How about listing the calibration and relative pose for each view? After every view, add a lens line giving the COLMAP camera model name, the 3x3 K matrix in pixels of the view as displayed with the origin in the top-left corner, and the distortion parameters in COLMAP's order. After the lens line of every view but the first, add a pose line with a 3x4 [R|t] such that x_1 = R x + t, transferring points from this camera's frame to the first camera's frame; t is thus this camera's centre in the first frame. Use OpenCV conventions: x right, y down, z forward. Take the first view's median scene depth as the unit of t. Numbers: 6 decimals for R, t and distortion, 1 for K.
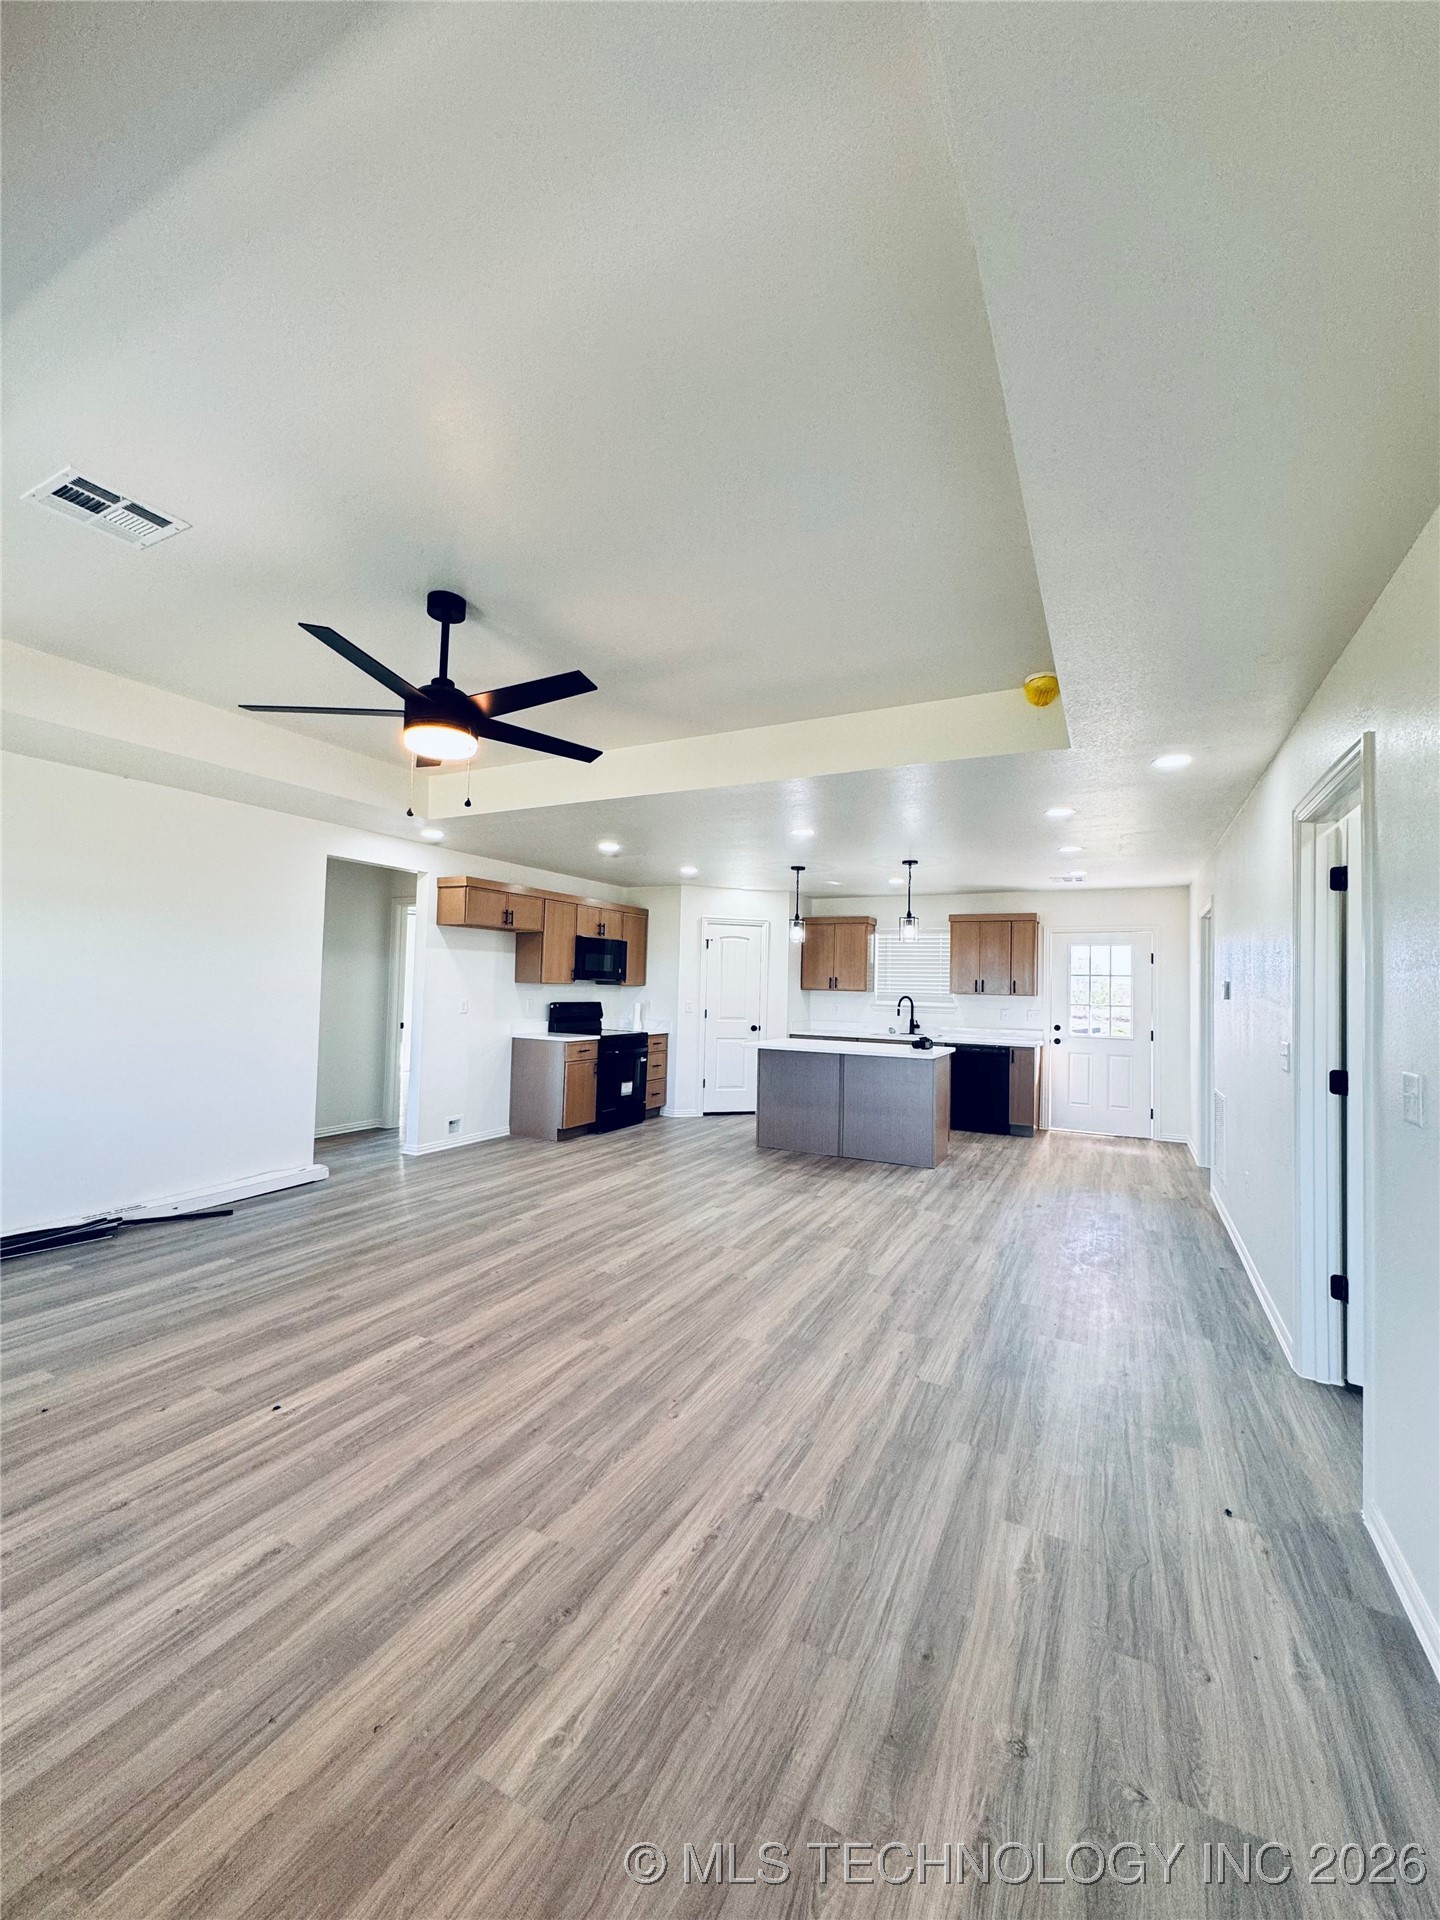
lens RADIAL K [[769.1, 0, 719.7], [0, 769.1, 955.1], [0, 0, 1]] dist [-0.003658, 0.000733]
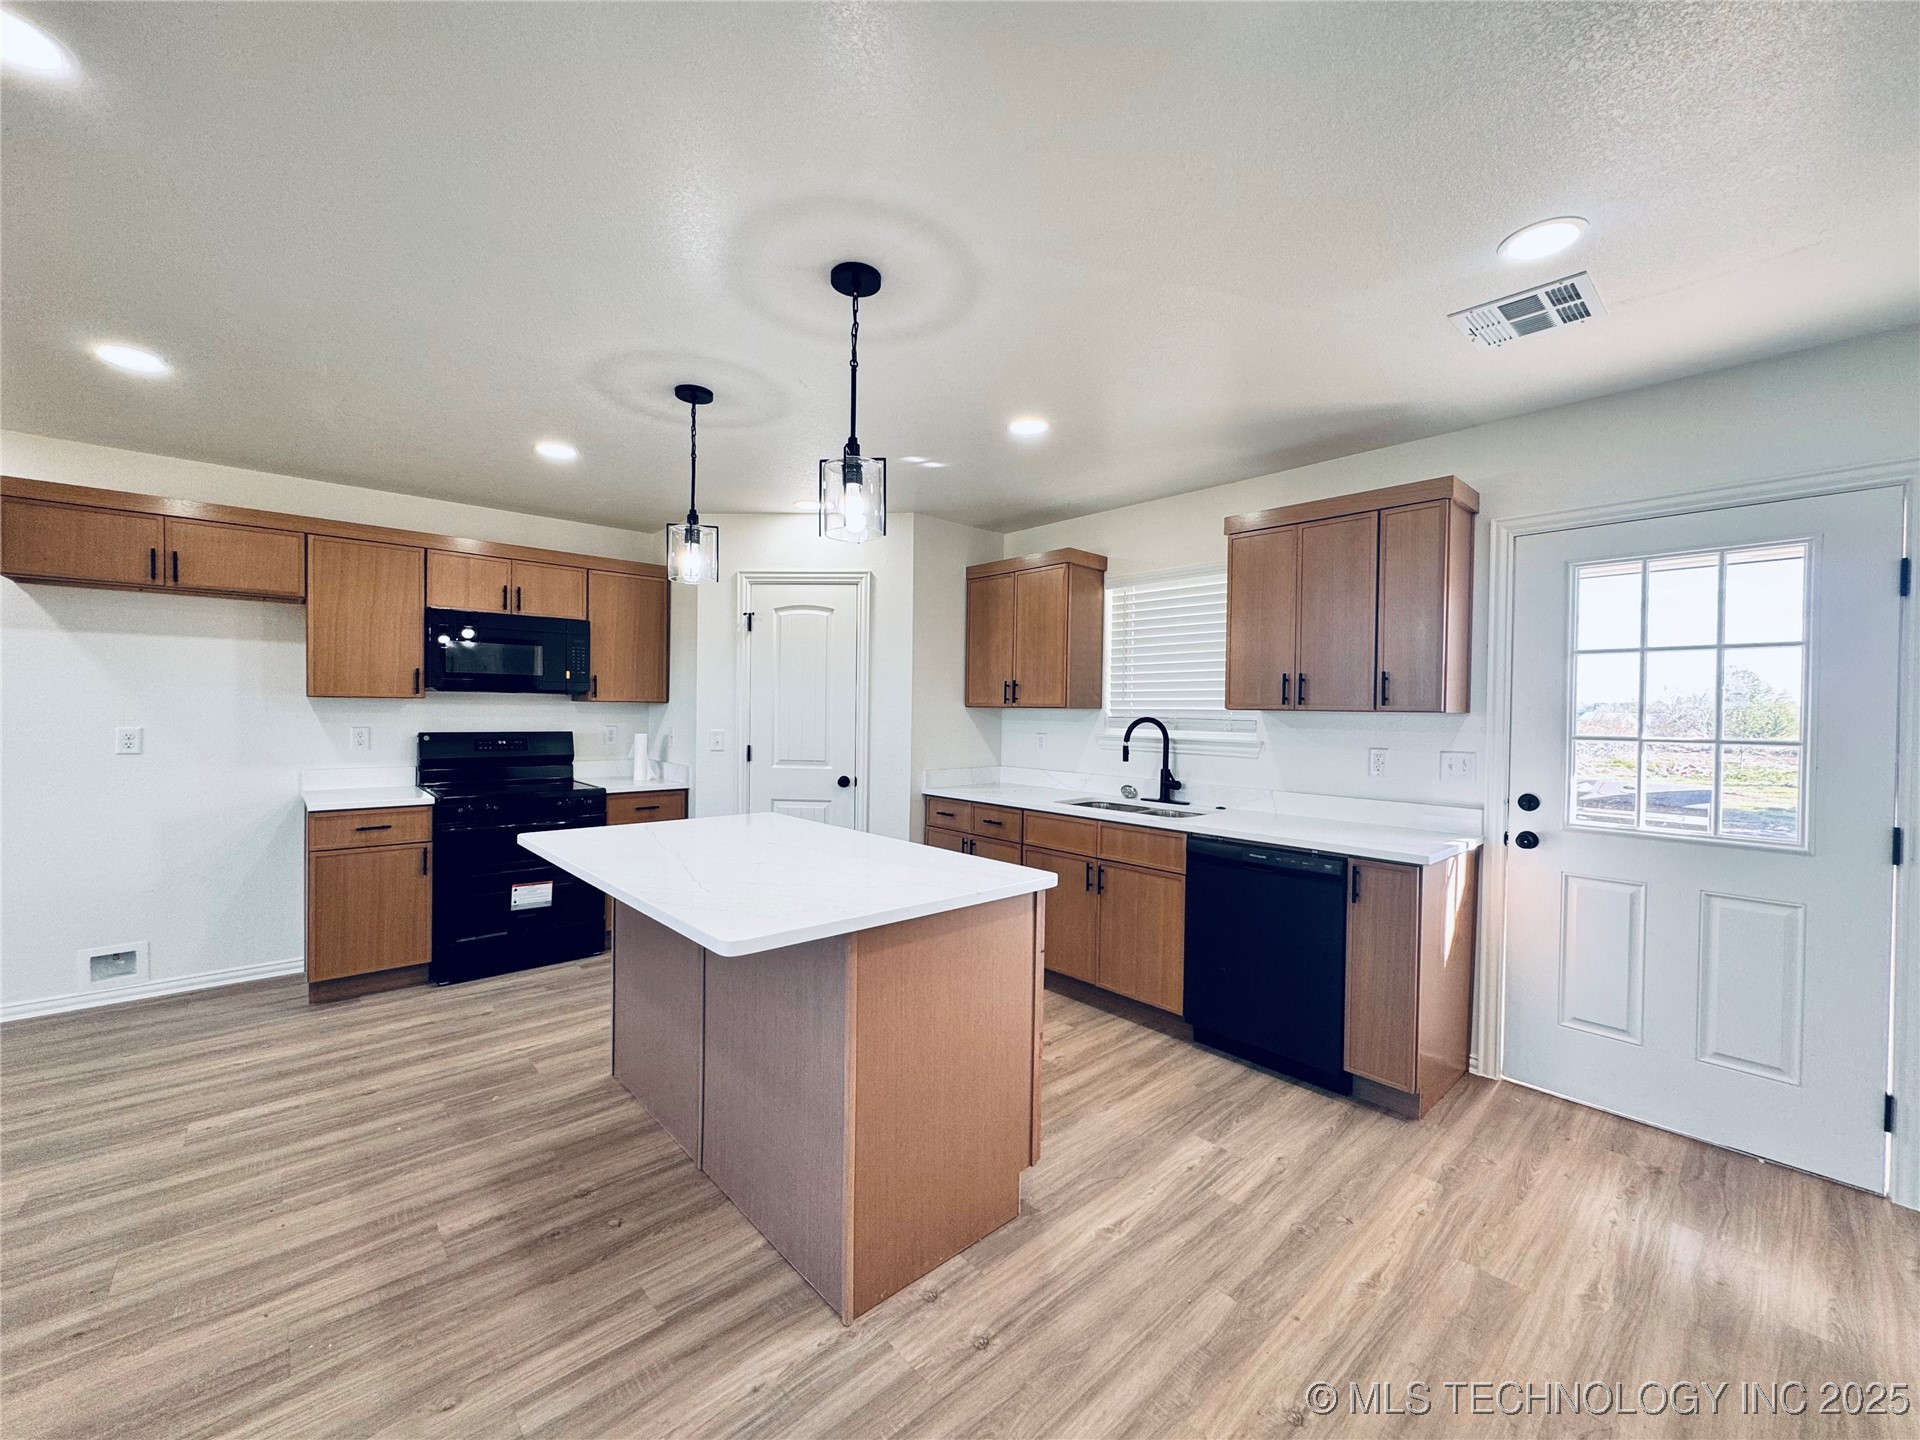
lens RADIAL K [[769.1, 0, 958.1], [0, 769.1, 721.4], [0, 0, 1]] dist [-0.003658, 0.000733]
pose [[0.938613, -0.006609, -0.344908, 0.508900], [0.023204, 0.998762, 0.044008, 0.057396], [0.344190, -0.049310, 0.937604, 0.936990]]
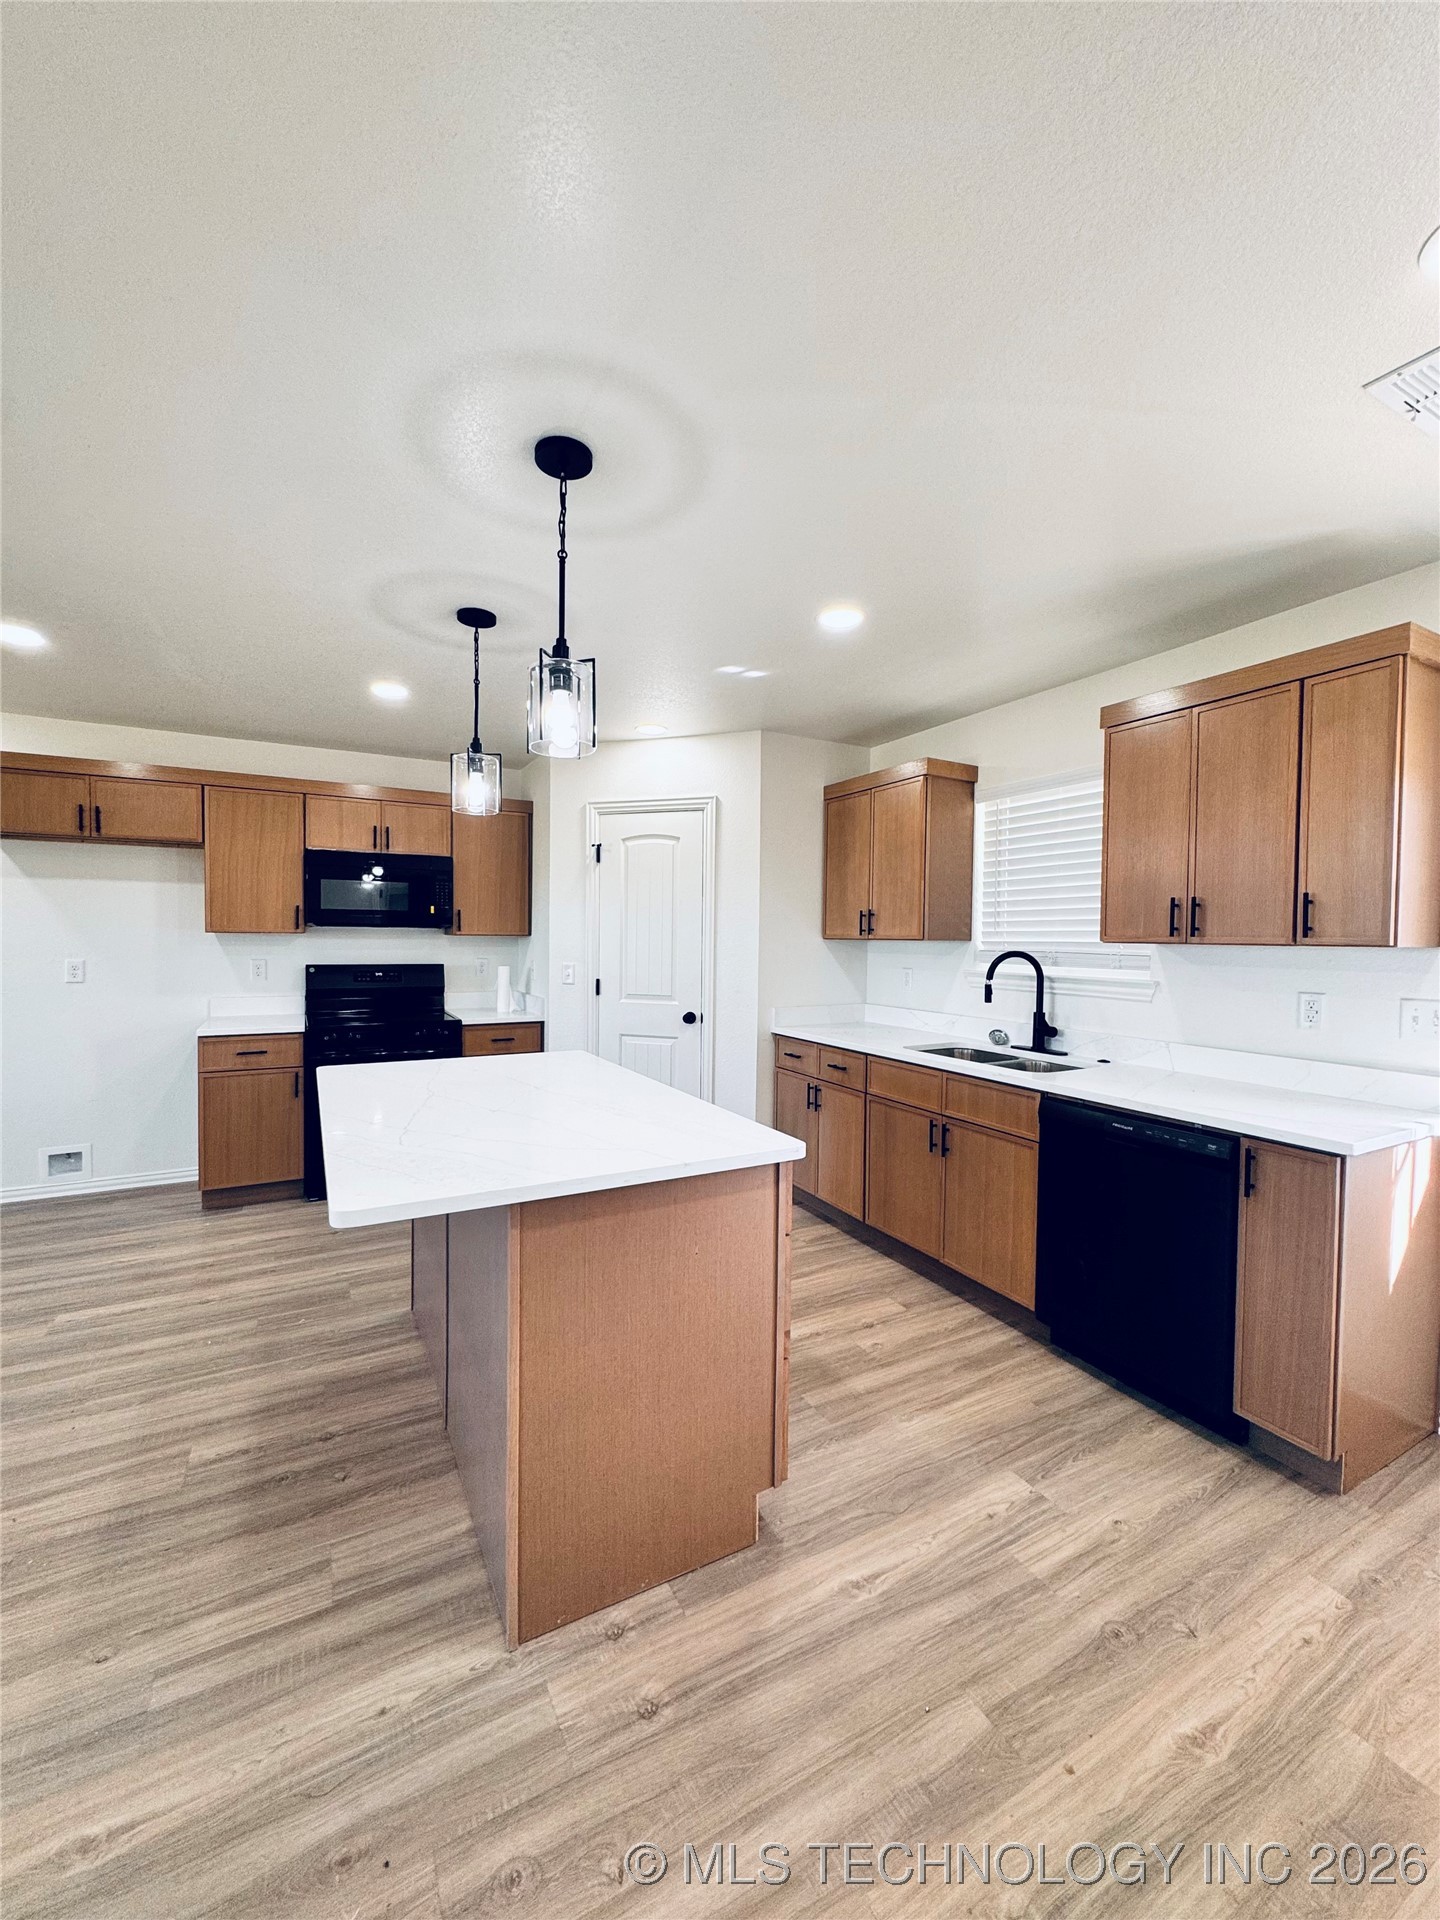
lens RADIAL K [[769.1, 0, 716.7], [0, 769.1, 958.0], [0, 0, 1]] dist [-0.003658, 0.000733]
pose [[0.828397, -0.001221, -0.560141, 0.577994], [0.032597, 0.998408, 0.046031, 0.058895], [0.559193, -0.056391, 0.827118, 1.040200]]
